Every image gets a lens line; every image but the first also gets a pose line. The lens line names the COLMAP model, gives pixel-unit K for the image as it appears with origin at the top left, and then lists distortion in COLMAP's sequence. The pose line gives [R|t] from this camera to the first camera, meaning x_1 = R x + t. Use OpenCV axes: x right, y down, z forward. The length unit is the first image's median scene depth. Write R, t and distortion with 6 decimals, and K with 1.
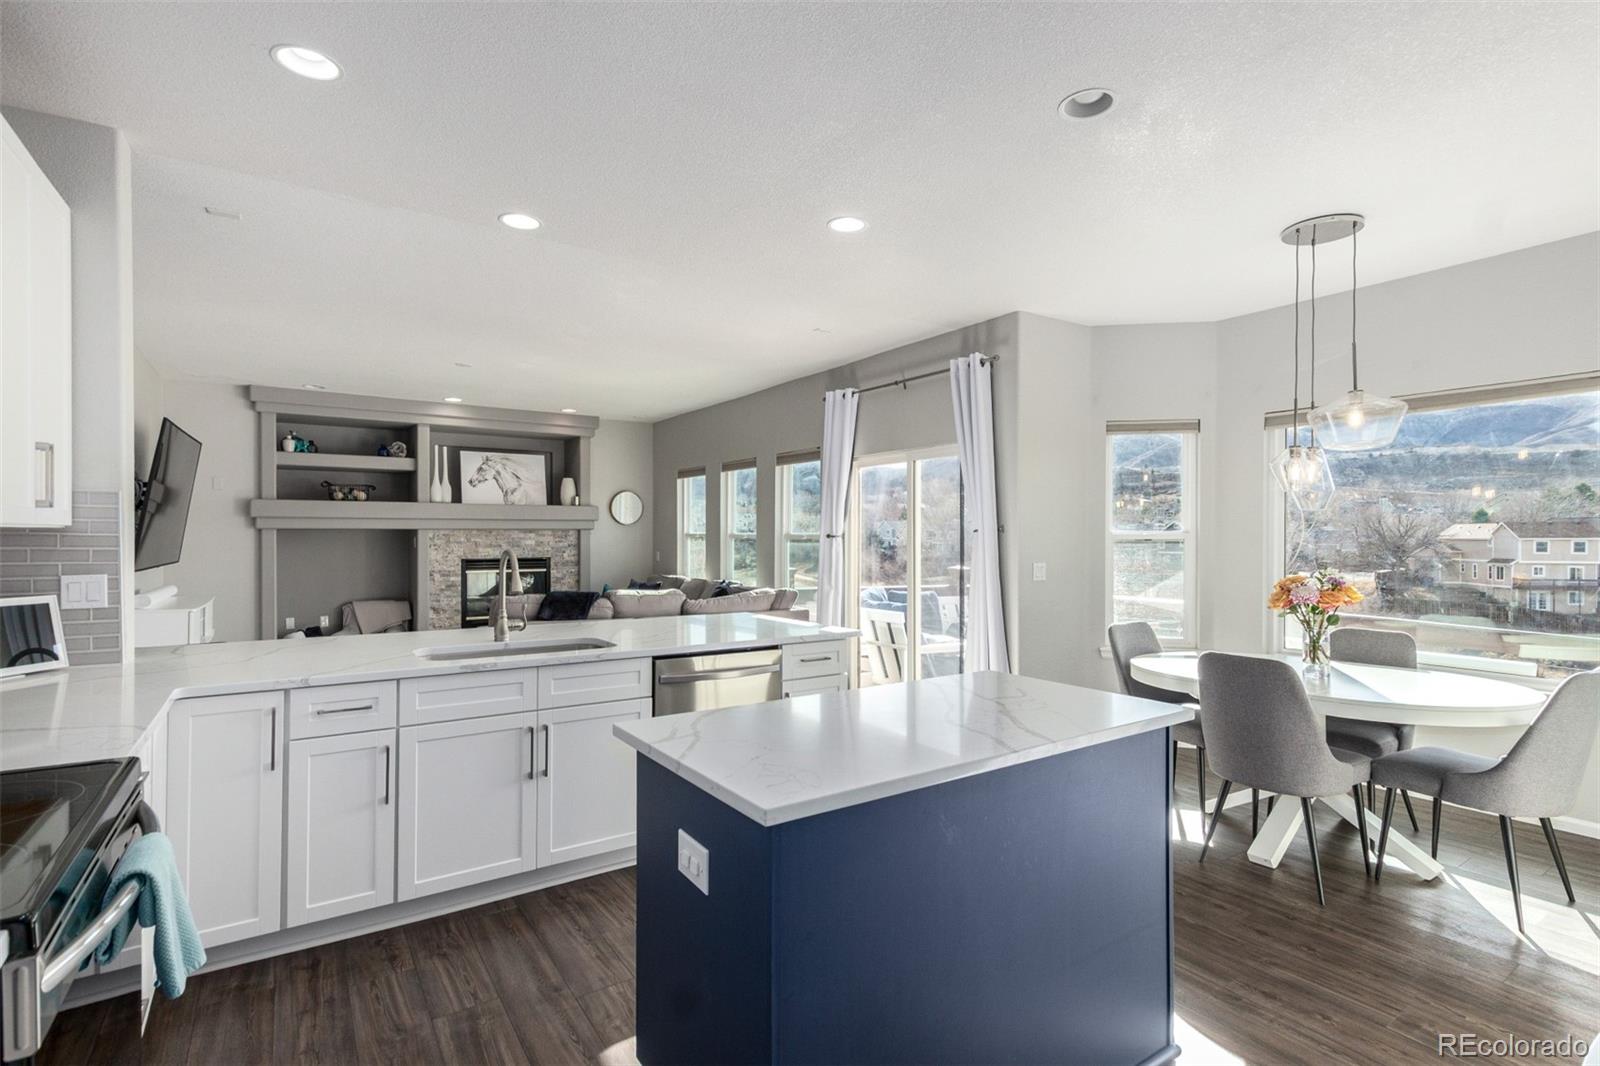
lens RADIAL K [[747.7, 0, 812.6], [0, 747.7, 539.7], [0, 0, 1]] dist [-0.001583, -0.000192]
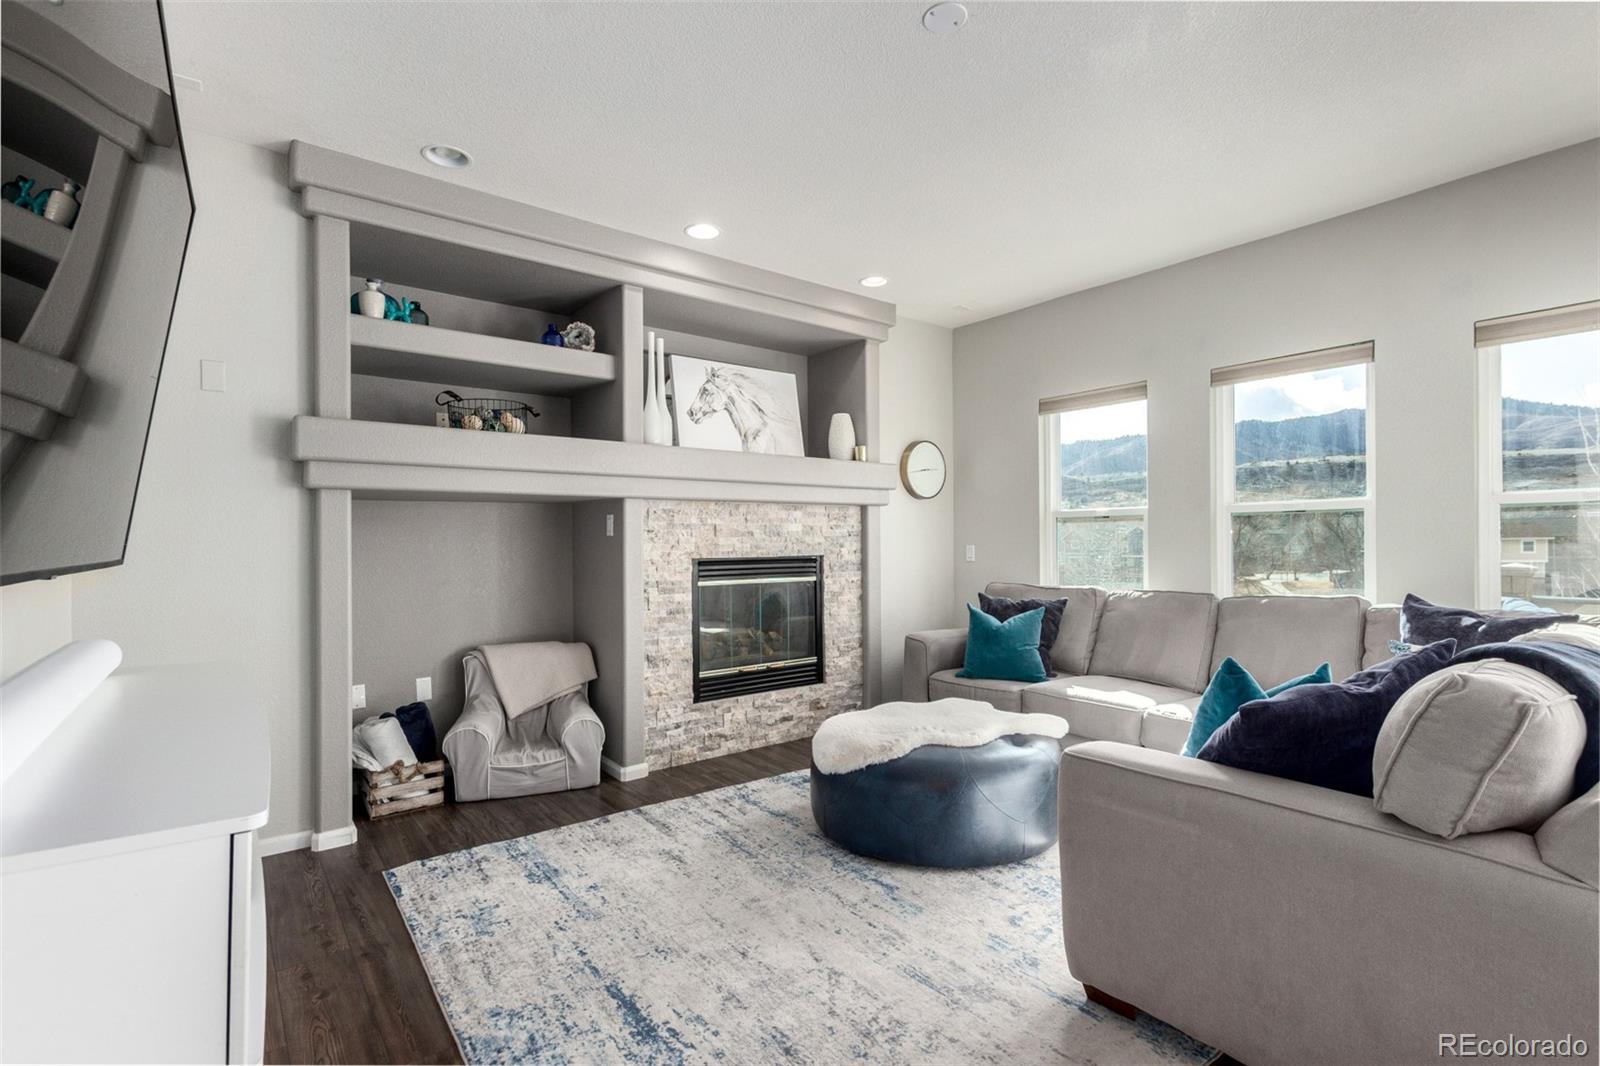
lens RADIAL K [[747.7, 0, 812.6], [0, 747.7, 539.7], [0, 0, 1]] dist [-0.001583, -0.000192]
pose [[0.998709, -0.006477, 0.050386, -0.427250], [0.006878, 0.999946, -0.007776, 0.018077], [-0.050333, 0.008112, 0.998700, 0.501724]]
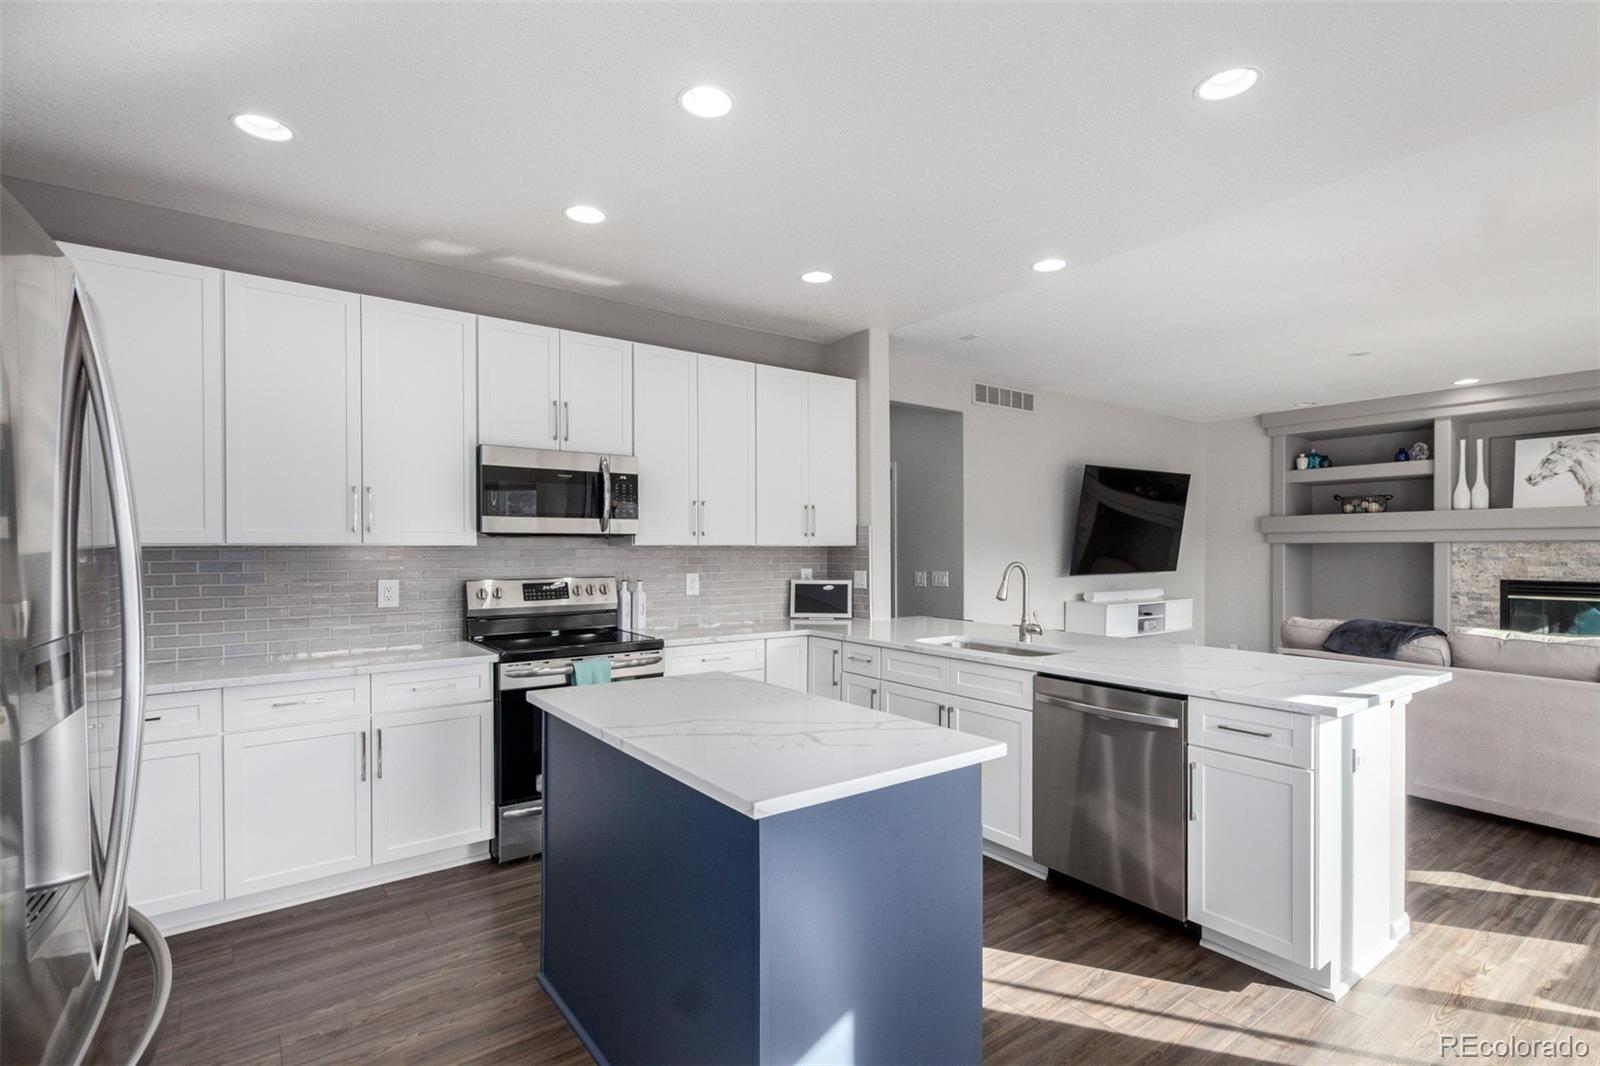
lens RADIAL K [[762.8, 0, 821.9], [0, 762.8, 550.5], [0, 0, 1]] dist [-0.002327, -0.001162]
pose [[0.041172, -0.000268, -0.999152, 0.308799], [-0.004794, 0.999988, -0.000466, -0.000795], [0.999141, 0.004809, 0.041170, 0.265067]]
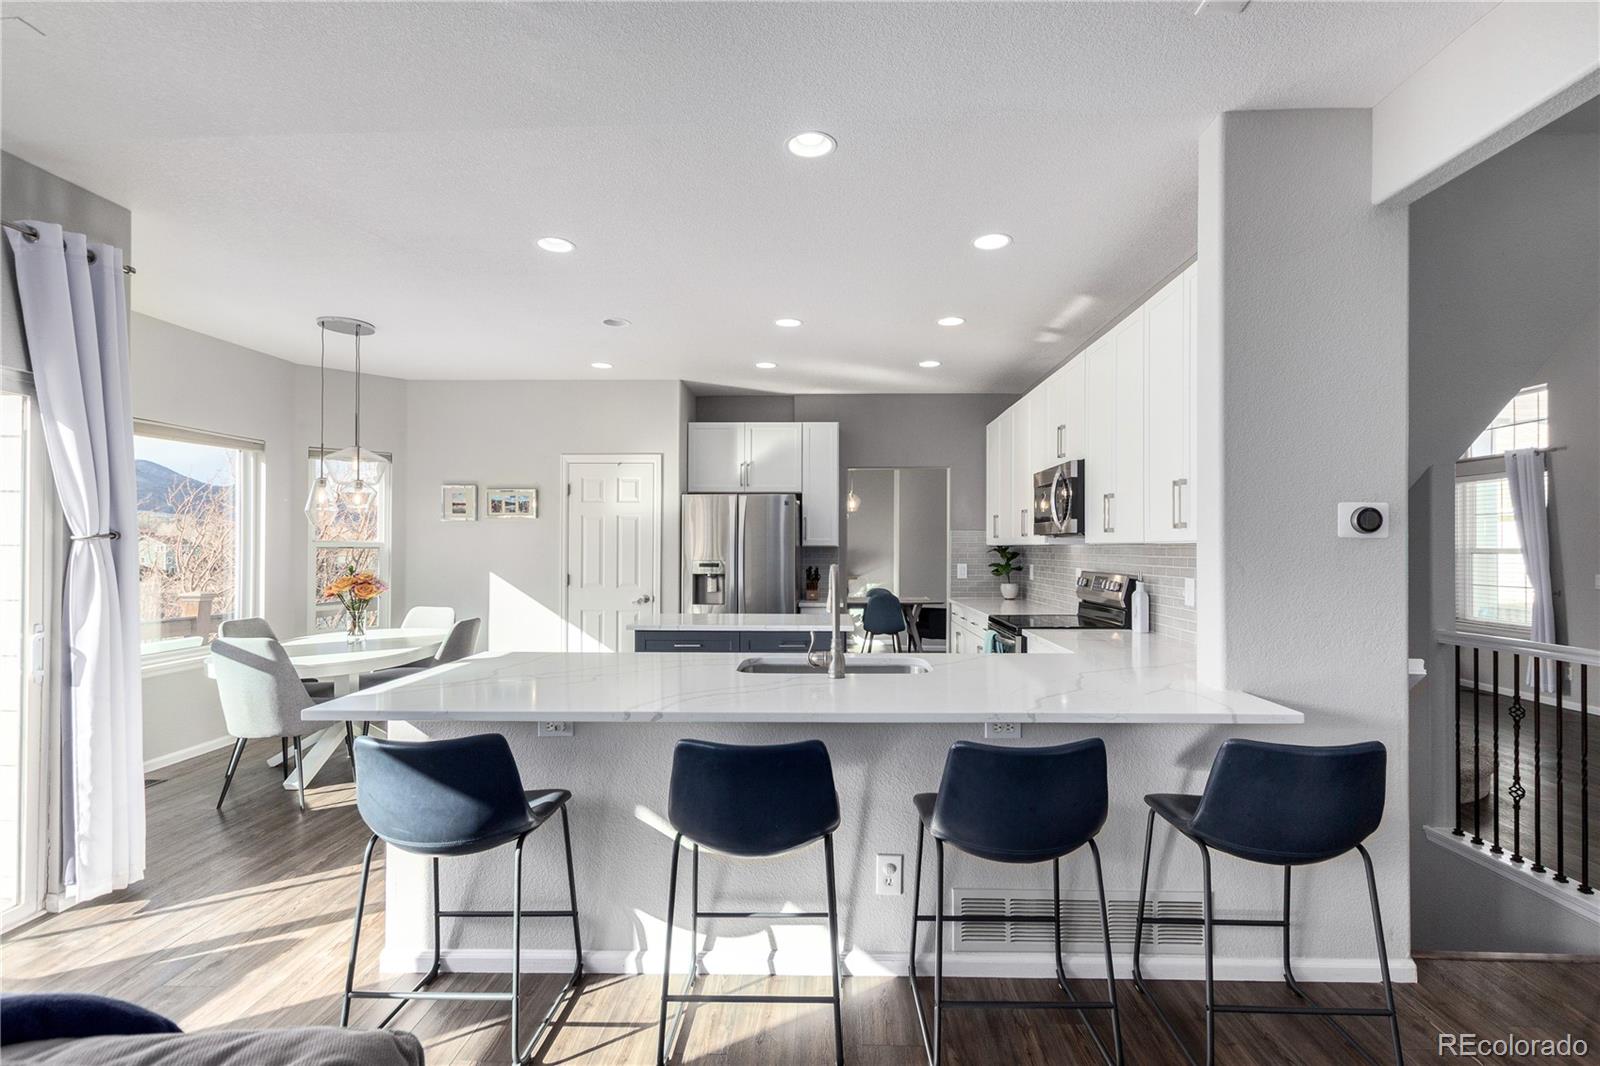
lens RADIAL K [[752.1, 0, 805.1], [0, 752.1, 540.2], [0, 0, 1]] dist [0.002539, 0.001027]
pose [[-0.796496, -0.001094, 0.604642, -0.361414], [-0.001595, 0.999999, -0.000290, -0.005286], [-0.604641, -0.001195, -0.796497, 0.682965]]
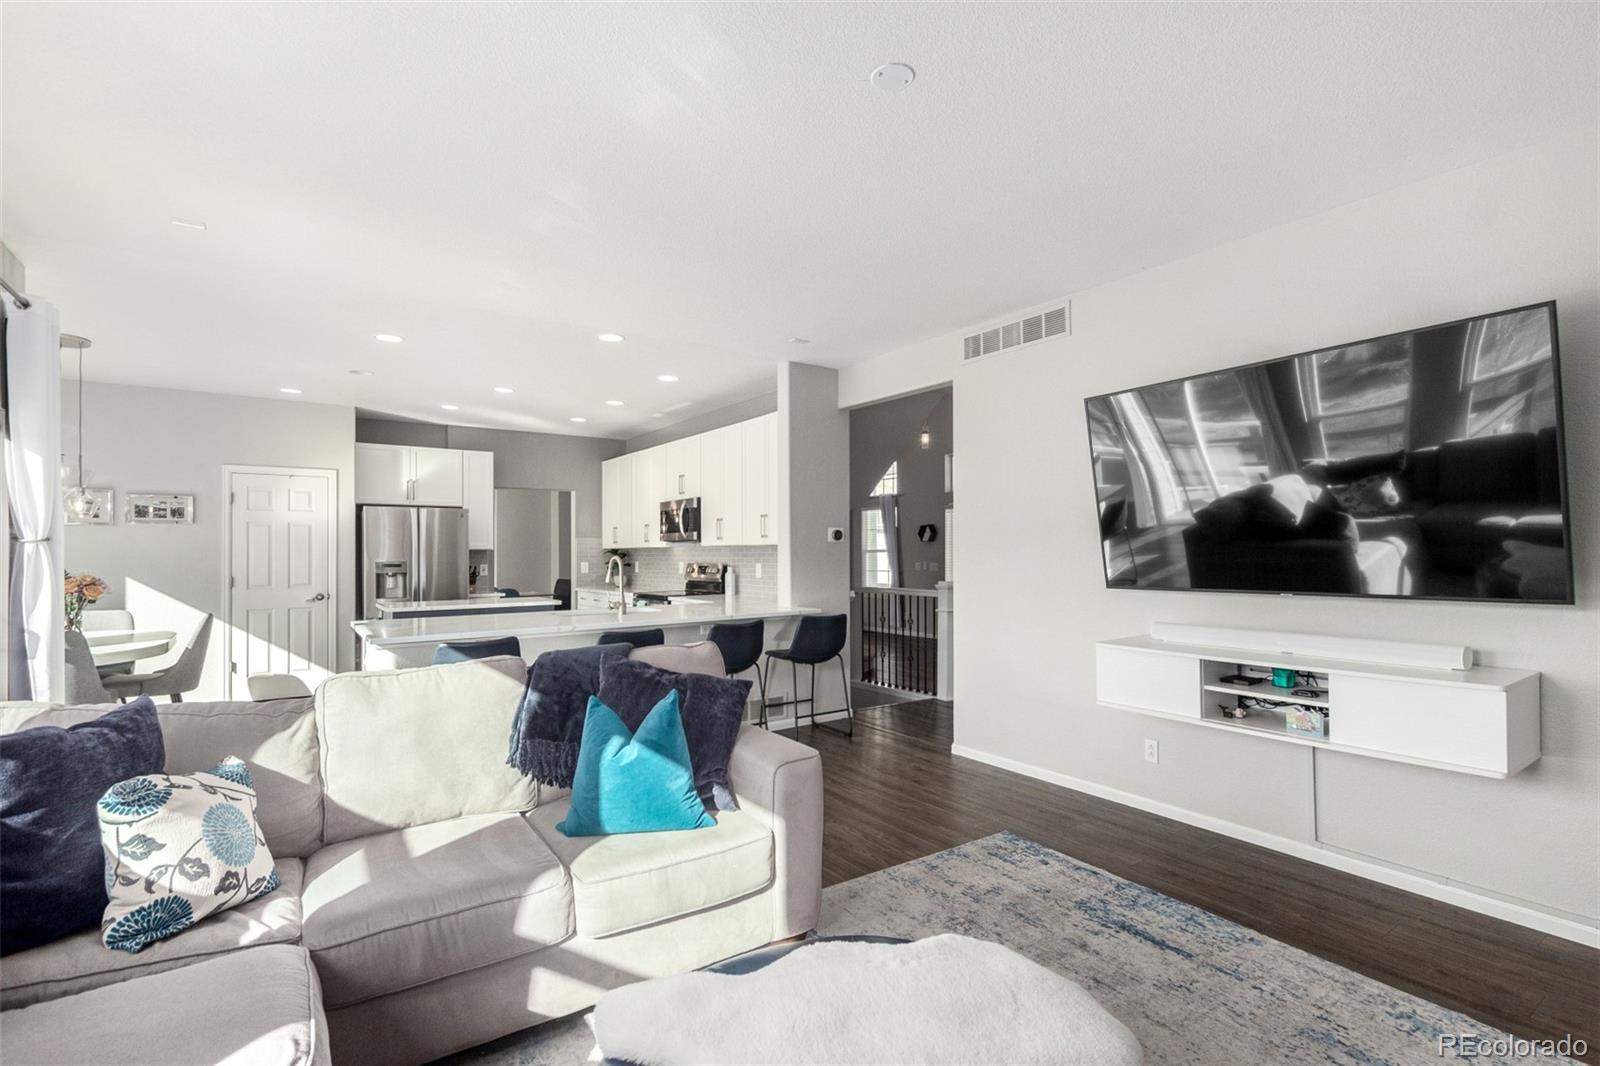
lens RADIAL K [[747.7, 0, 812.6], [0, 747.7, 539.7], [0, 0, 1]] dist [-0.001583, -0.000192]
pose [[-0.999981, 0.001785, -0.005898, -0.328717], [0.001845, 0.999947, -0.010174, -0.001399], [0.005880, -0.010185, -0.999931, 1.058698]]
